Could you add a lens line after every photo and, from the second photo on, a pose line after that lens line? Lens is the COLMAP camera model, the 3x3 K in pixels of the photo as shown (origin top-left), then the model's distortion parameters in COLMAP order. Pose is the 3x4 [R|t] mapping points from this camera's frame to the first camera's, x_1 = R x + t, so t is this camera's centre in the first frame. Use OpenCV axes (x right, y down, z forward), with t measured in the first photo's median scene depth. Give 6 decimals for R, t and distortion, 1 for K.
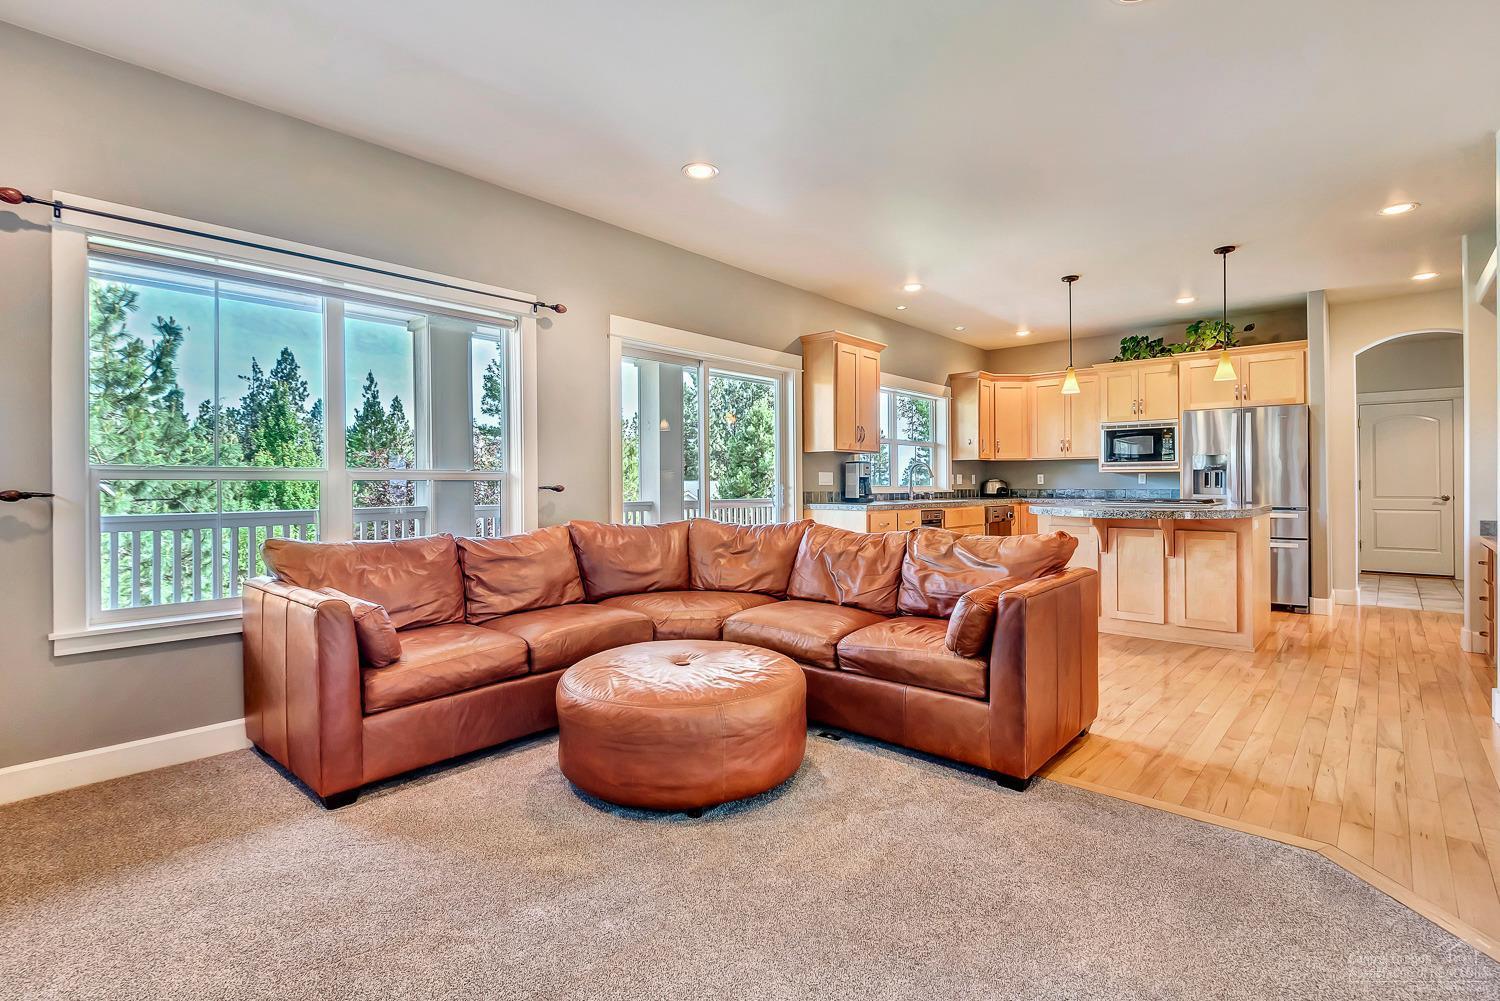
lens RADIAL K [[701.9, 0, 746.6], [0, 701.9, 488.0], [0, 0, 1]] dist [0.000155, -0.000462]
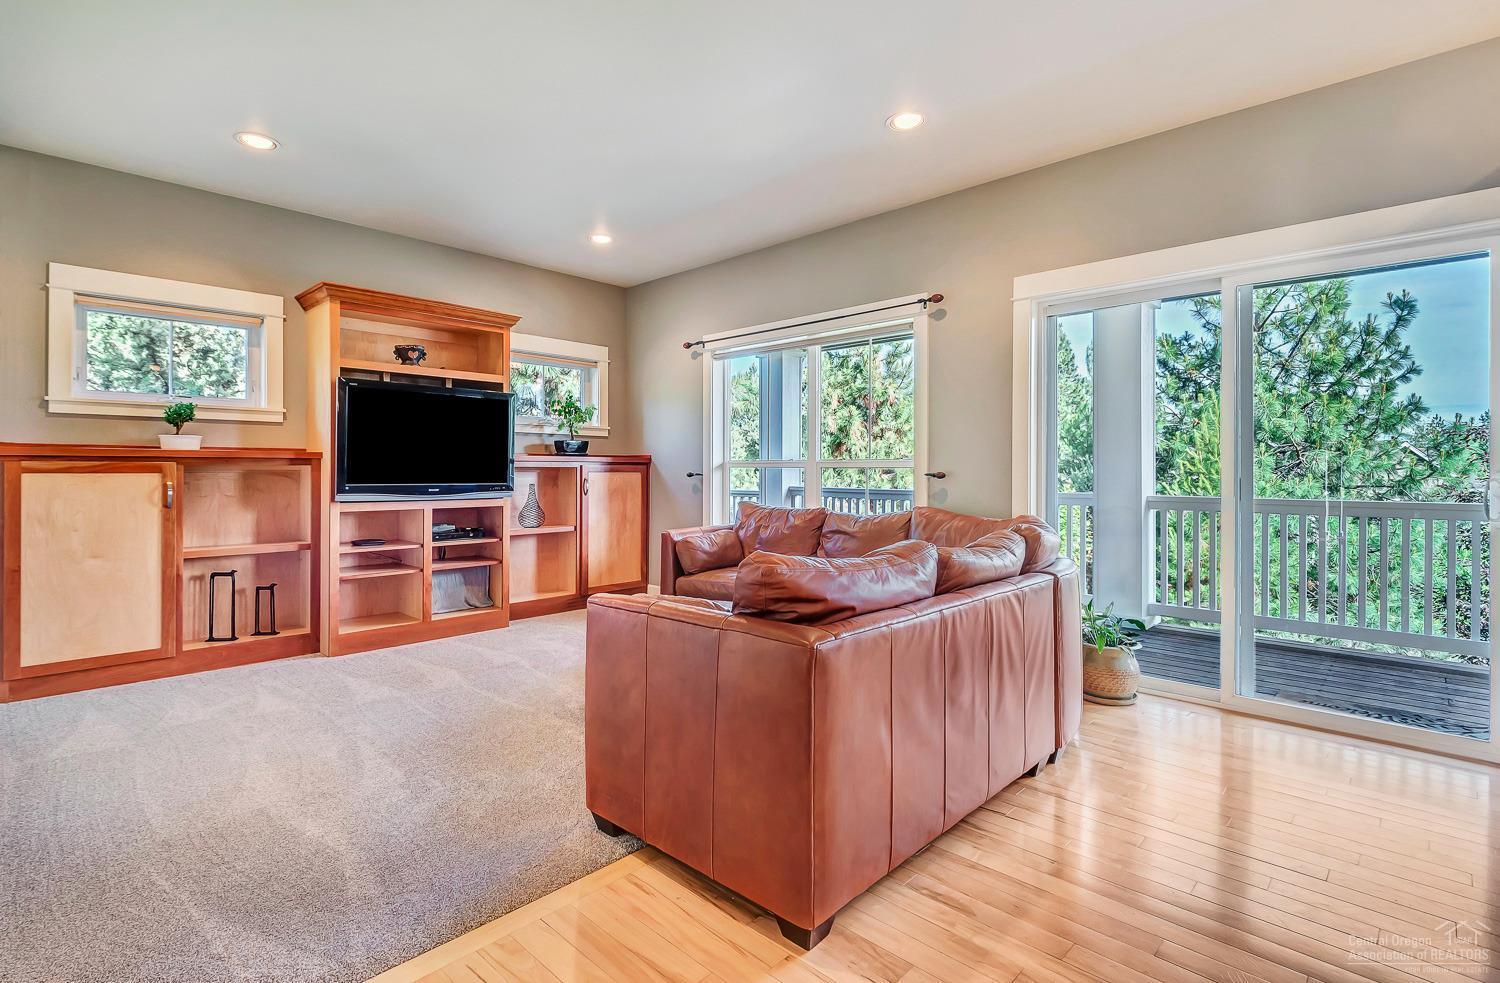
lens RADIAL K [[716.7, 0, 732.6], [0, 716.7, 469.9], [0, 0, 1]] dist [0.000740, -0.000998]
pose [[-0.045633, 0.001470, -0.998957, 0.418070], [-0.007423, 0.999971, 0.001811, -0.003275], [0.998931, 0.007498, -0.045621, 0.398893]]
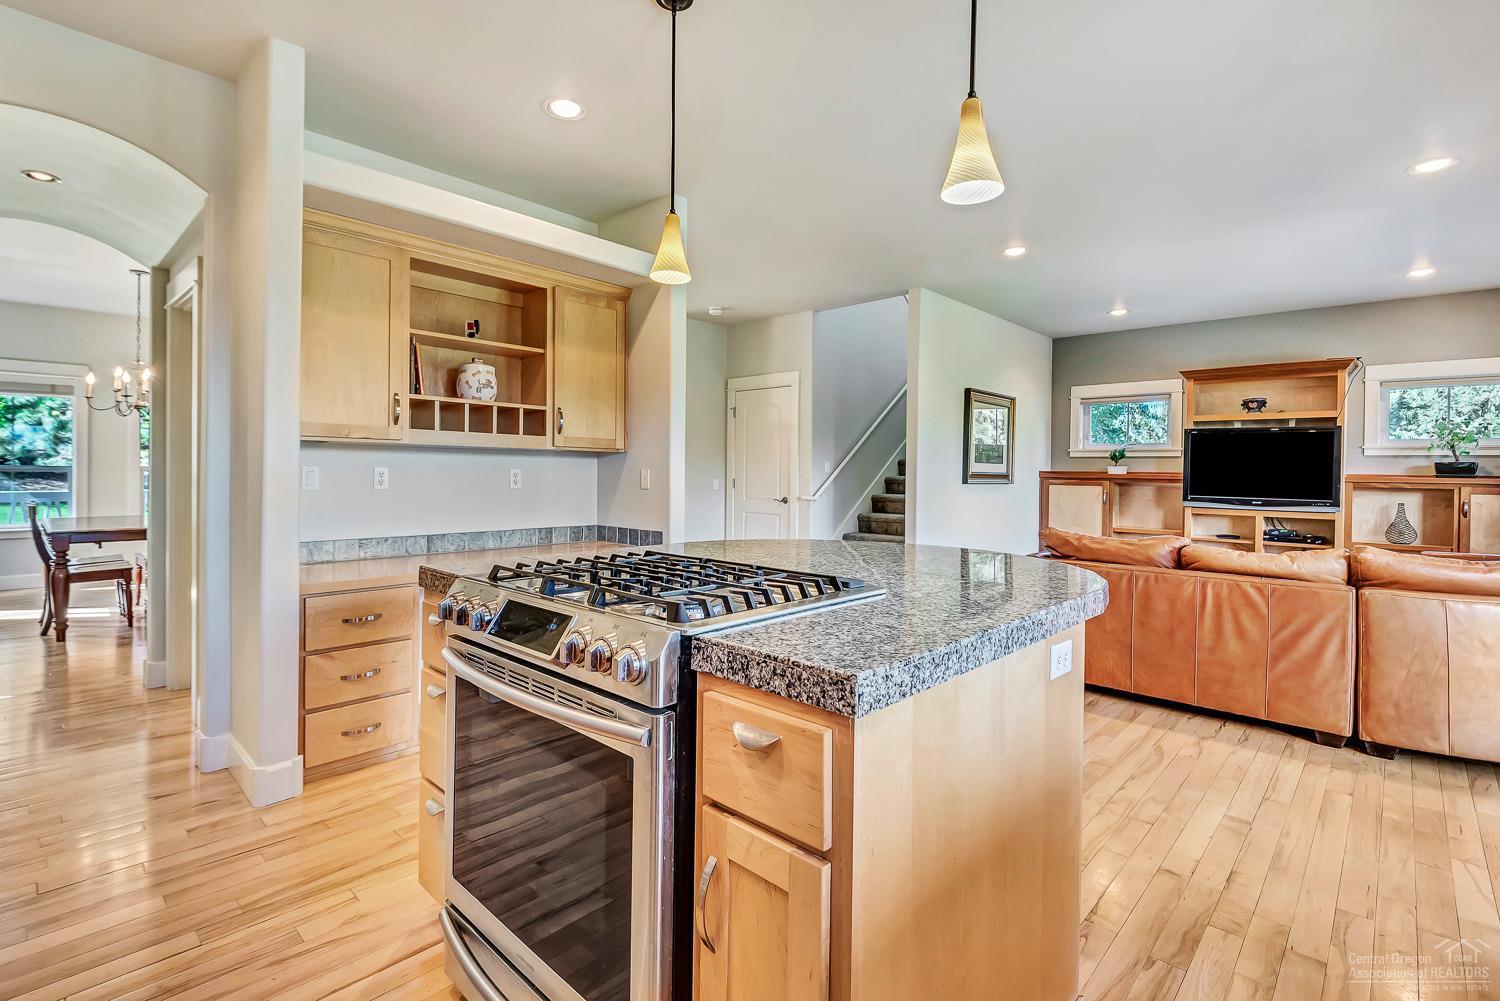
lens RADIAL K [[701.9, 0, 739.1], [0, 701.9, 475.9], [0, 0, 1]] dist [0.000155, -0.000462]
pose [[-0.998967, -0.010922, 0.044119, 0.392163], [-0.010259, 0.999831, 0.015236, -0.020636], [-0.044278, 0.014768, -0.998910, 0.961283]]
